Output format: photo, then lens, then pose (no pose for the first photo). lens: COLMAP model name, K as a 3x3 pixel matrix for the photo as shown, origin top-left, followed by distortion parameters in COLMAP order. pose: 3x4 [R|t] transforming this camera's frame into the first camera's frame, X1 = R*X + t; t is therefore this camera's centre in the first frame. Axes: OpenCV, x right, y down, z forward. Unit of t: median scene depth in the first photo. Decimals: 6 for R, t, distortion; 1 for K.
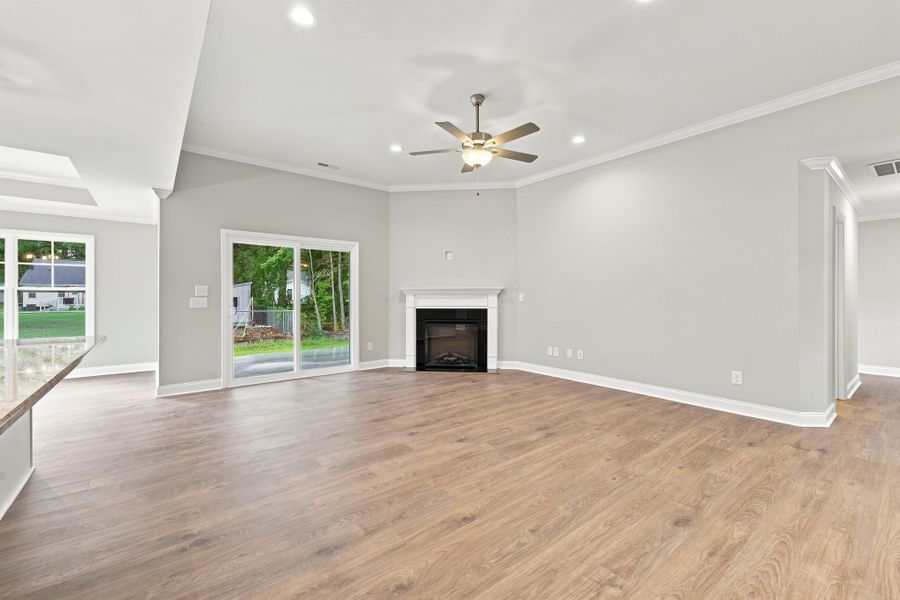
lens RADIAL K [[373.9, 0, 450.0], [0, 373.9, 300.0], [0, 0, 1]] dist [0.001296, 0.000058]
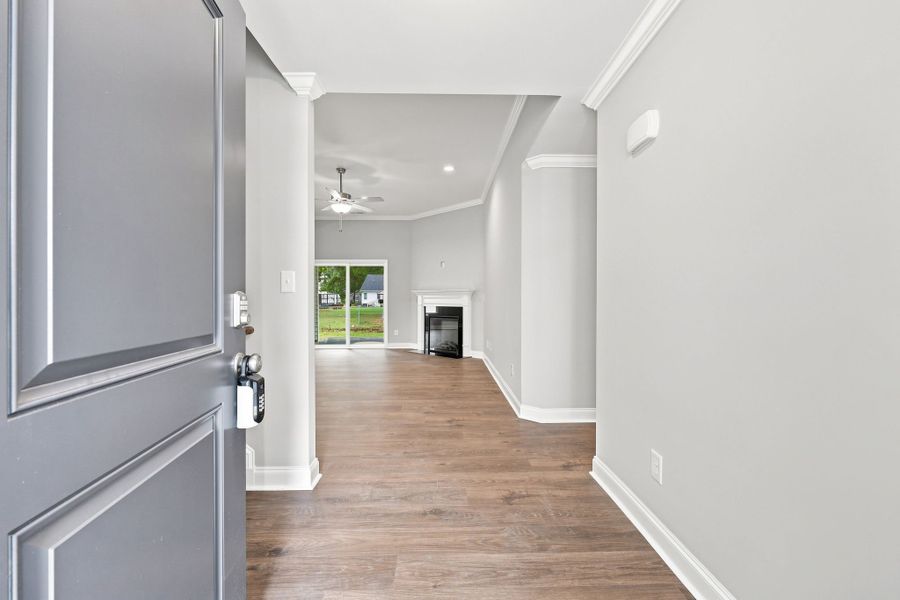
lens RADIAL K [[365.8, 0, 446.1], [0, 365.8, 298.9], [0, 0, 1]] dist [0.001782, 0.000369]
pose [[0.784104, -0.000119, -0.620629, 0.905357], [-0.005124, 0.999965, -0.006666, 0.007234], [0.620608, 0.008407, 0.784076, 0.041340]]
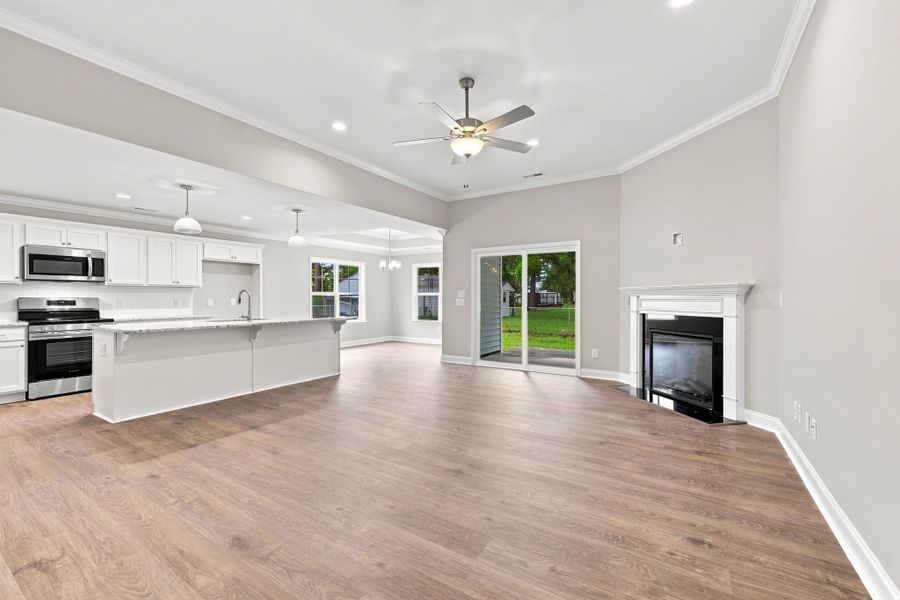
lens RADIAL K [[377.2, 0, 454.2], [0, 377.2, 297.2], [0, 0, 1]] dist [0.000292, 0.000239]
pose [[0.323475, -0.001845, -0.946235, 0.616582], [-0.007584, 0.999961, -0.004542, -0.004564], [0.946206, 0.008646, 0.323449, 0.440445]]
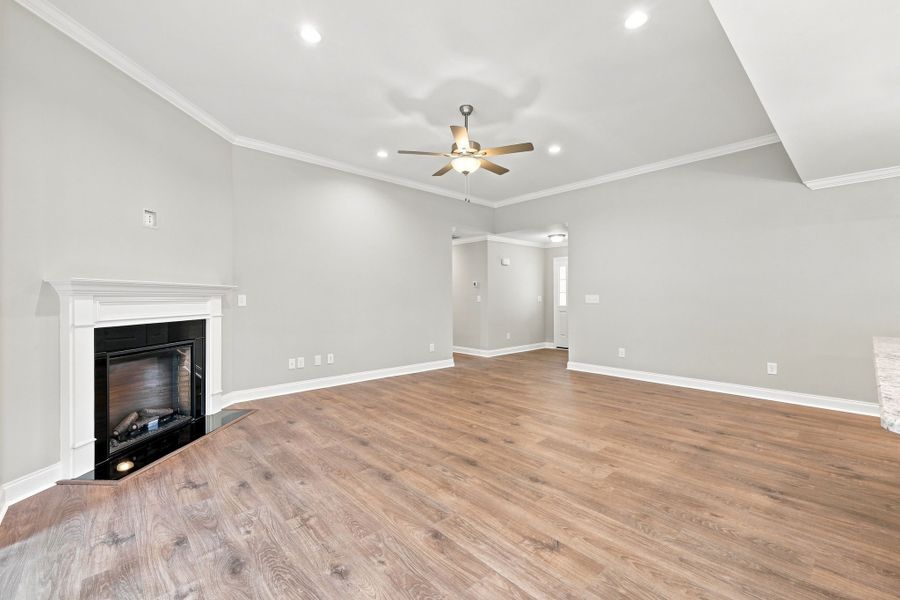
lens RADIAL K [[377.2, 0, 454.2], [0, 377.2, 297.2], [0, 0, 1]] dist [0.000292, 0.000239]
pose [[-0.072884, 0.004545, 0.997330, -0.636918], [0.013165, 0.999907, -0.003595, -0.005488], [-0.997254, 0.012868, -0.072937, 0.730103]]
